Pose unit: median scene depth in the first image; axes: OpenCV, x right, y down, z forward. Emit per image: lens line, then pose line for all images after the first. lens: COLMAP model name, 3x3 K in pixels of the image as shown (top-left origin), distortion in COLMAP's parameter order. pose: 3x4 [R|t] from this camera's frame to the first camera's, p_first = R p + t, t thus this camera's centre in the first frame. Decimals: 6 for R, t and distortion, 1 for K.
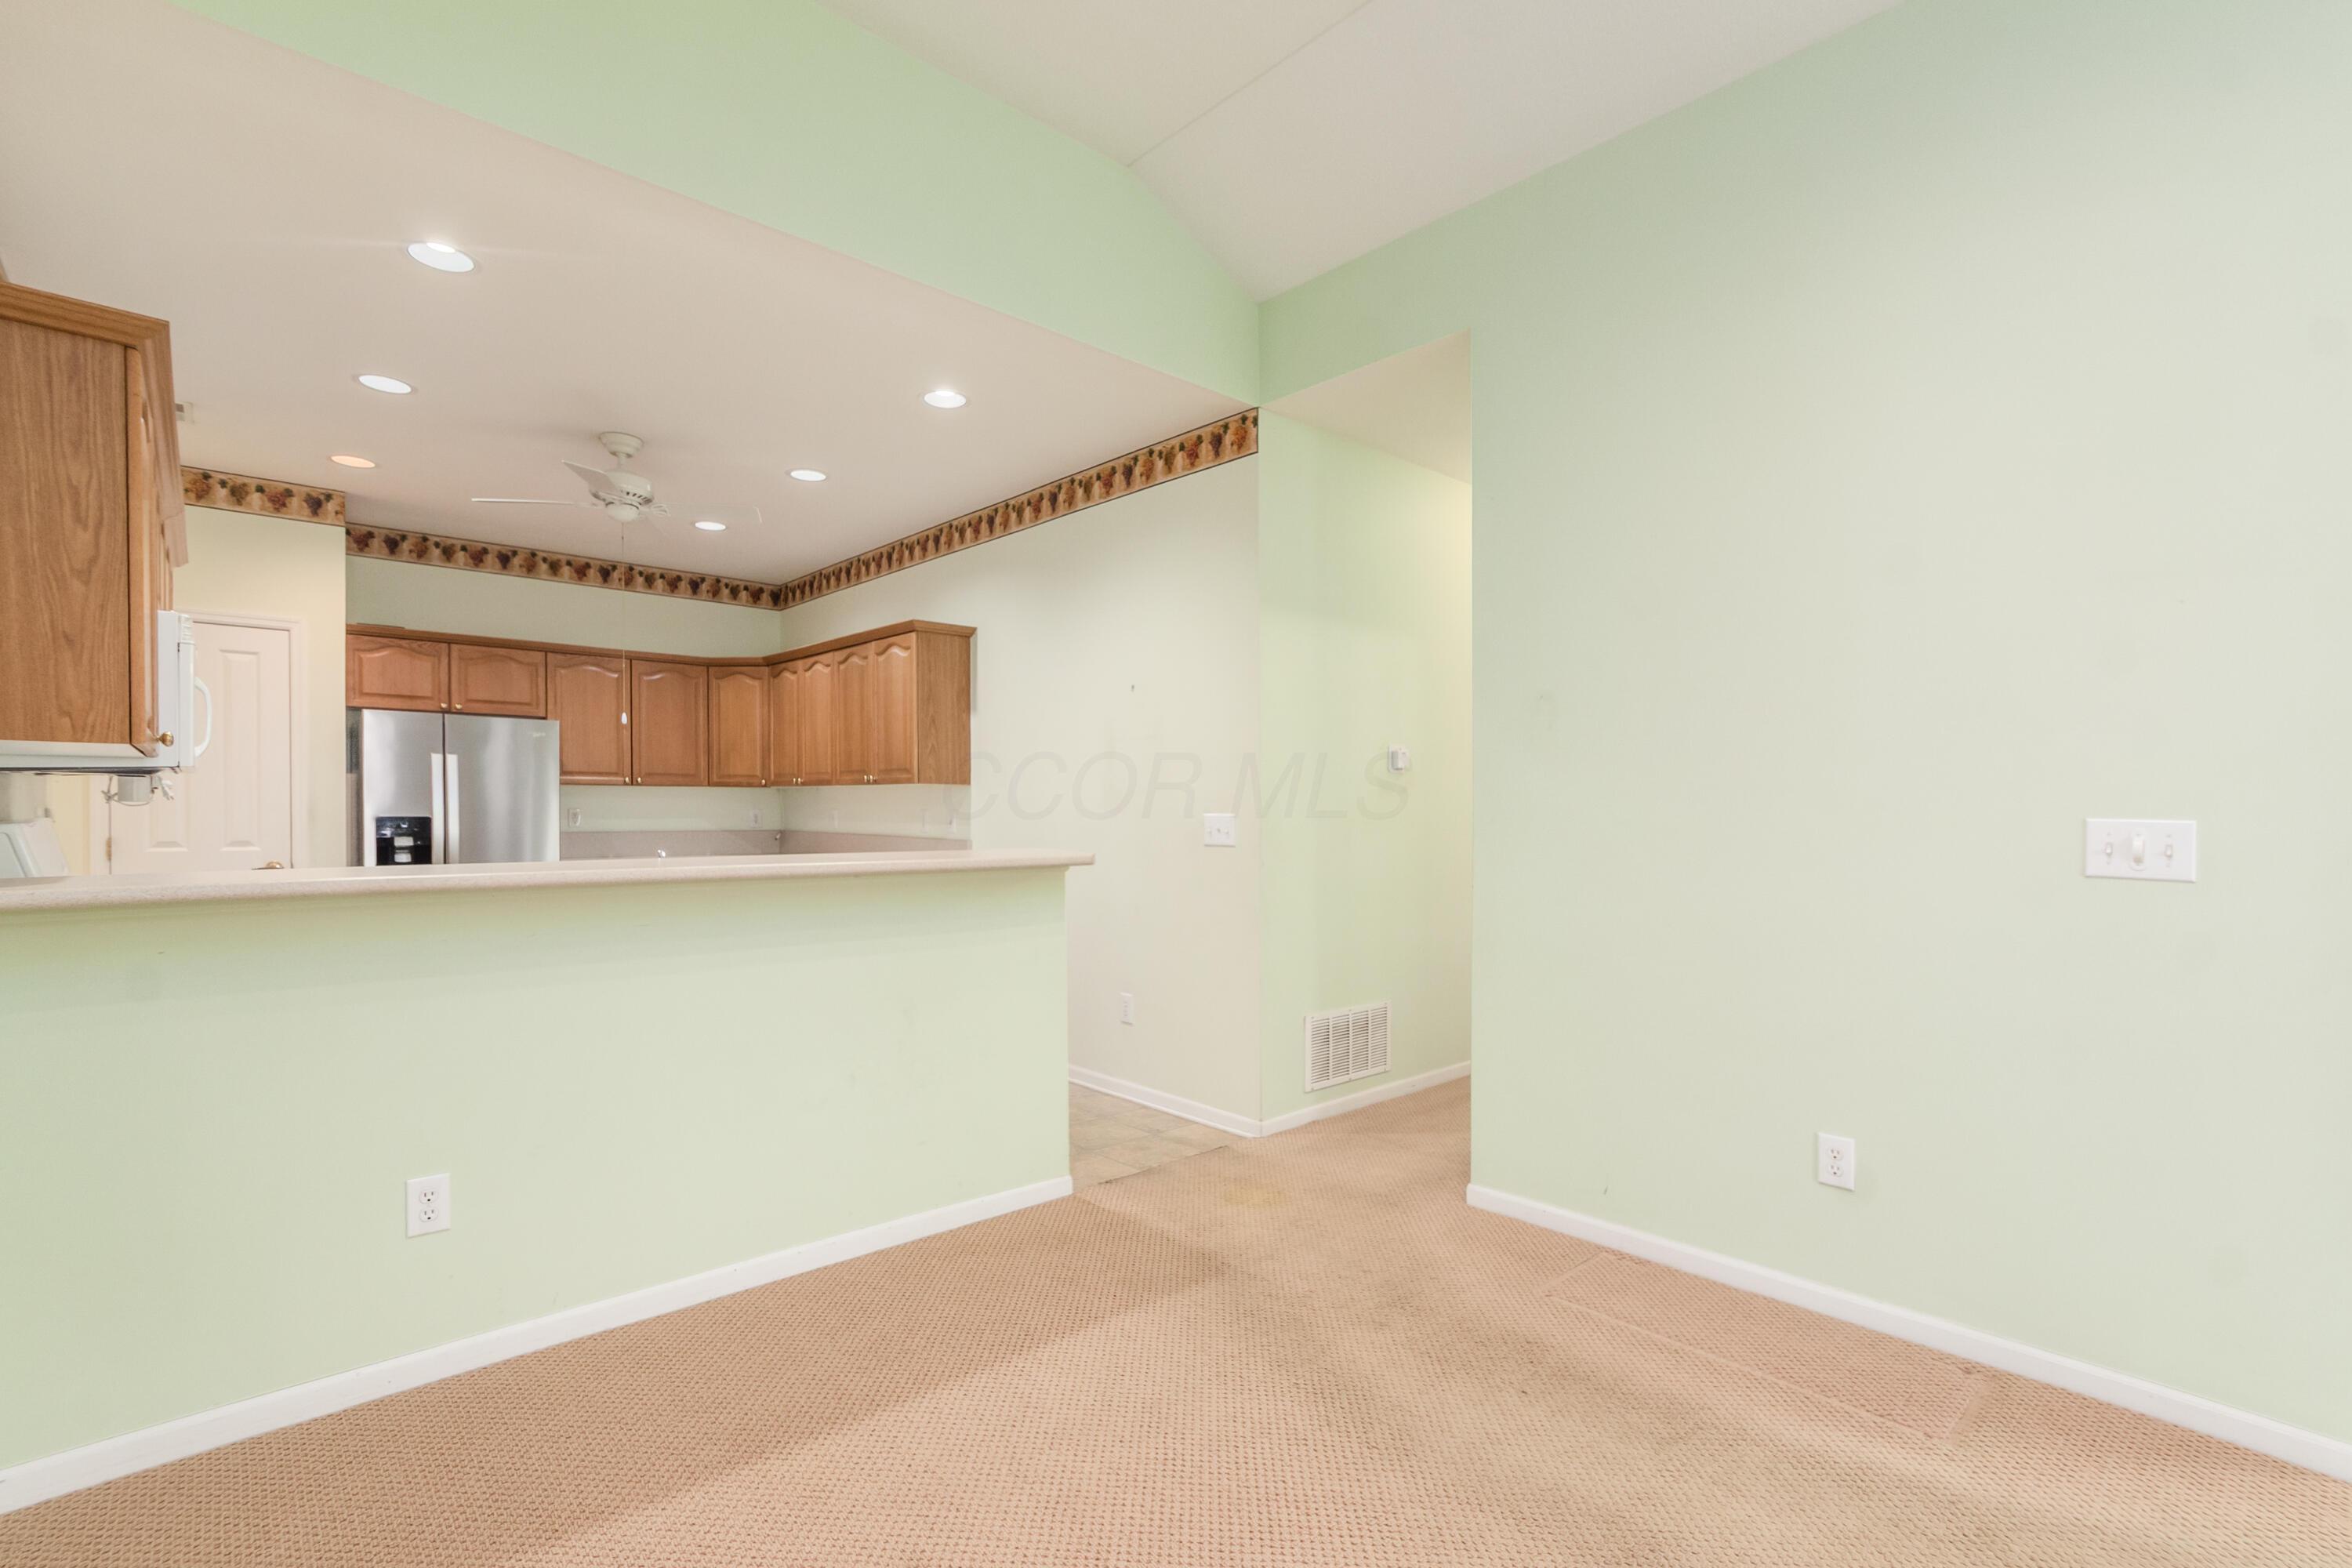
lens RADIAL K [[1067.4, 0, 1158.5], [0, 1067.4, 828.9], [0, 0, 1]] dist [-0.014371, 0.007966]
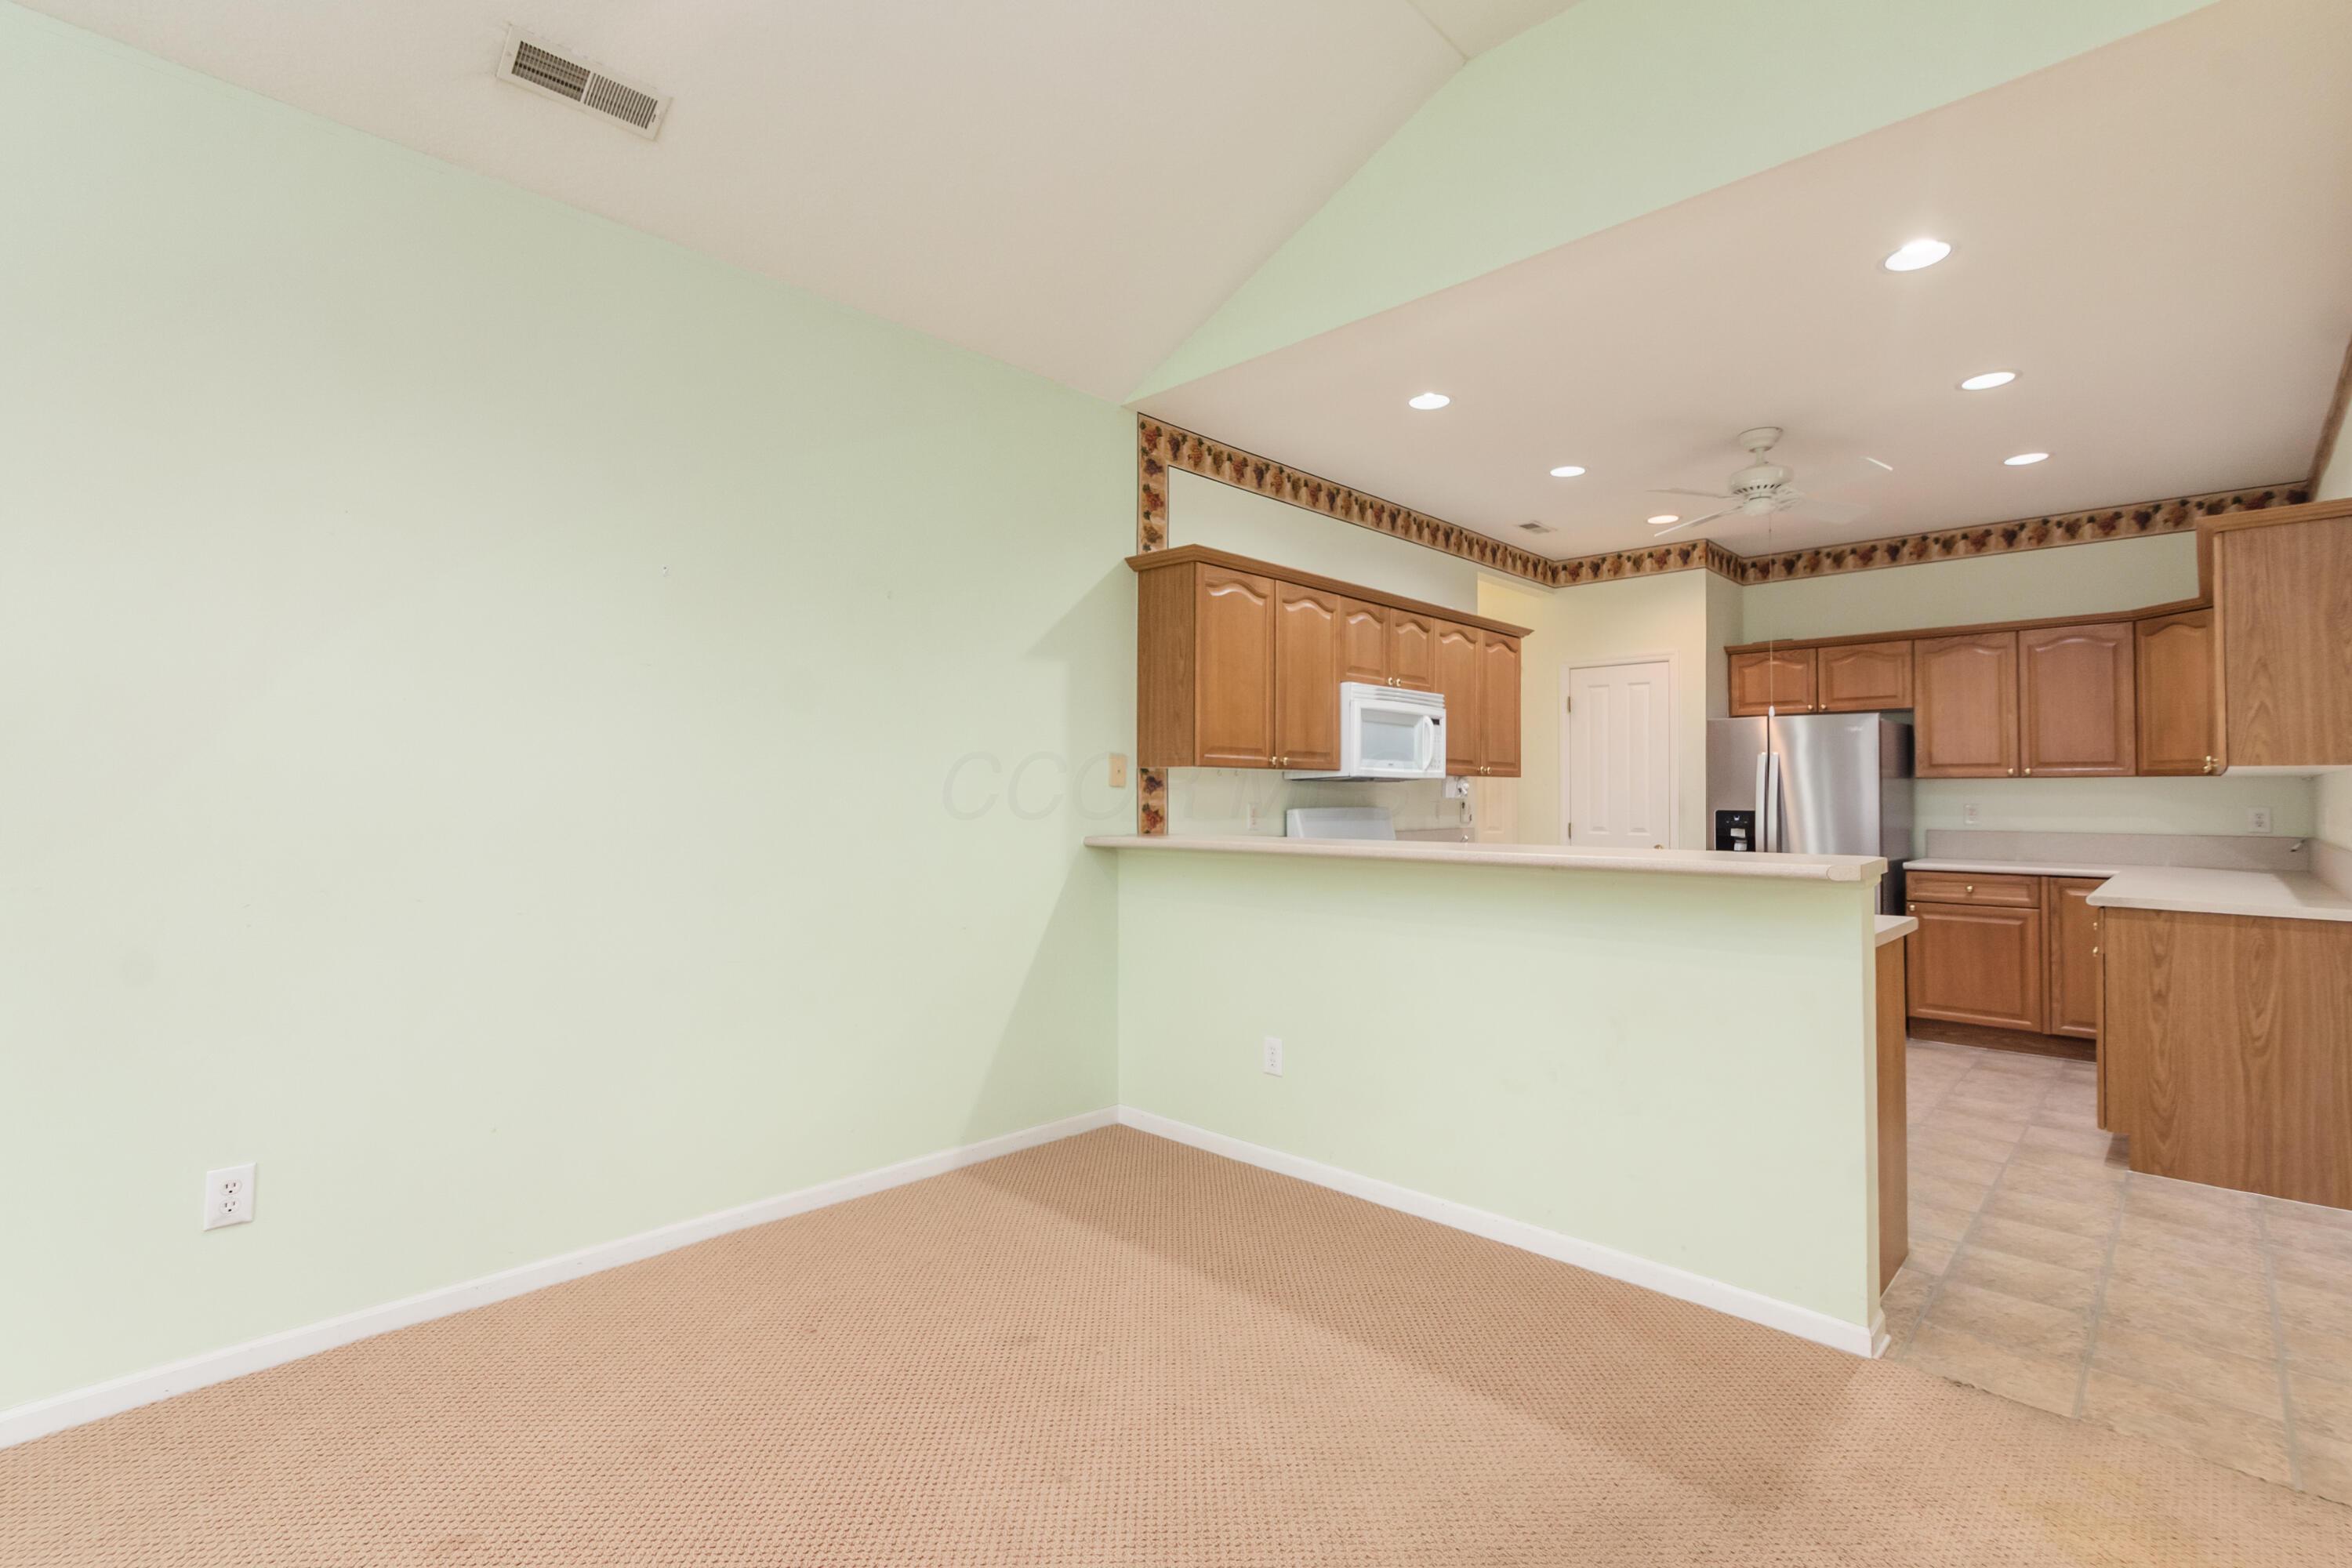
lens RADIAL K [[1067.4, 0, 1180.8], [0, 1067.4, 788.6], [0, 0, 1]] dist [-0.014371, 0.007966]
pose [[0.081737, -0.013011, -0.996569, 0.353154], [-0.024059, 0.999598, -0.015023, -0.003354], [0.996364, 0.025204, 0.081391, 0.302559]]
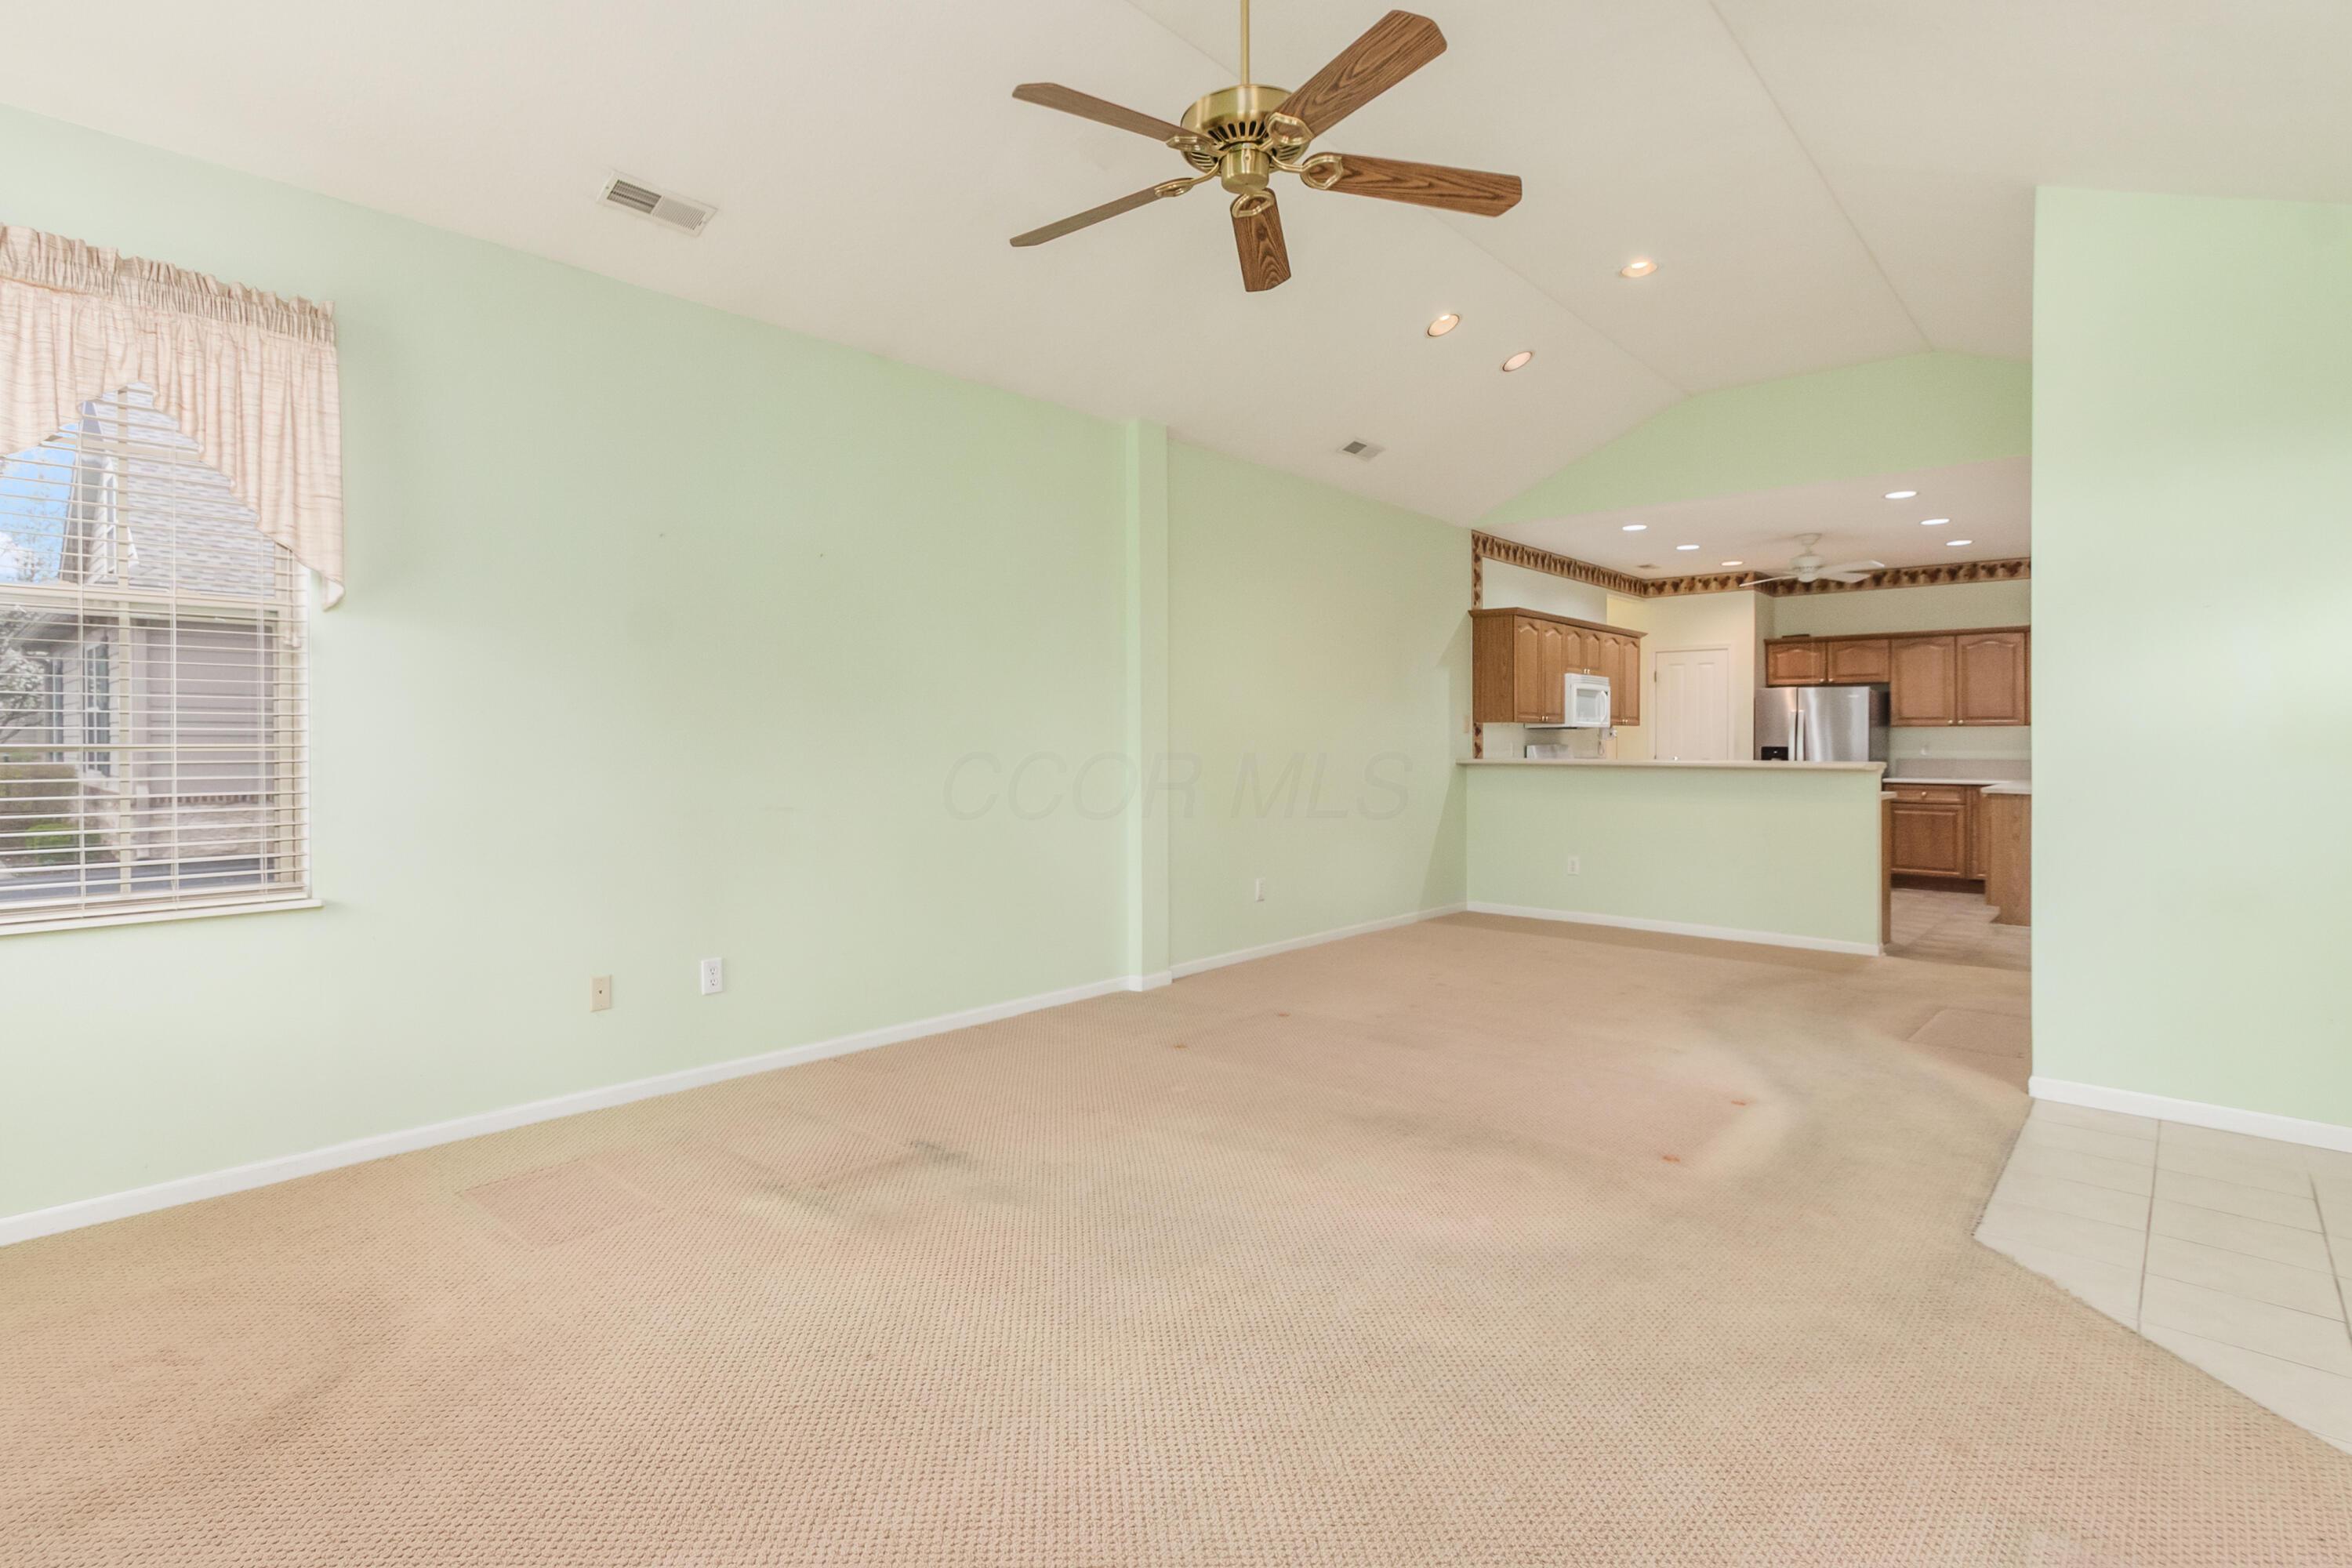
lens RADIAL K [[1150.0, 0, 1069.9], [0, 1150.0, 746.7], [0, 0, 1]] dist [0.000214, -0.000791]
pose [[0.075626, 0.001969, -0.997134, 1.068194], [-0.024217, 0.999707, 0.000138, 0.015700], [0.996842, 0.024137, 0.075651, -0.308366]]
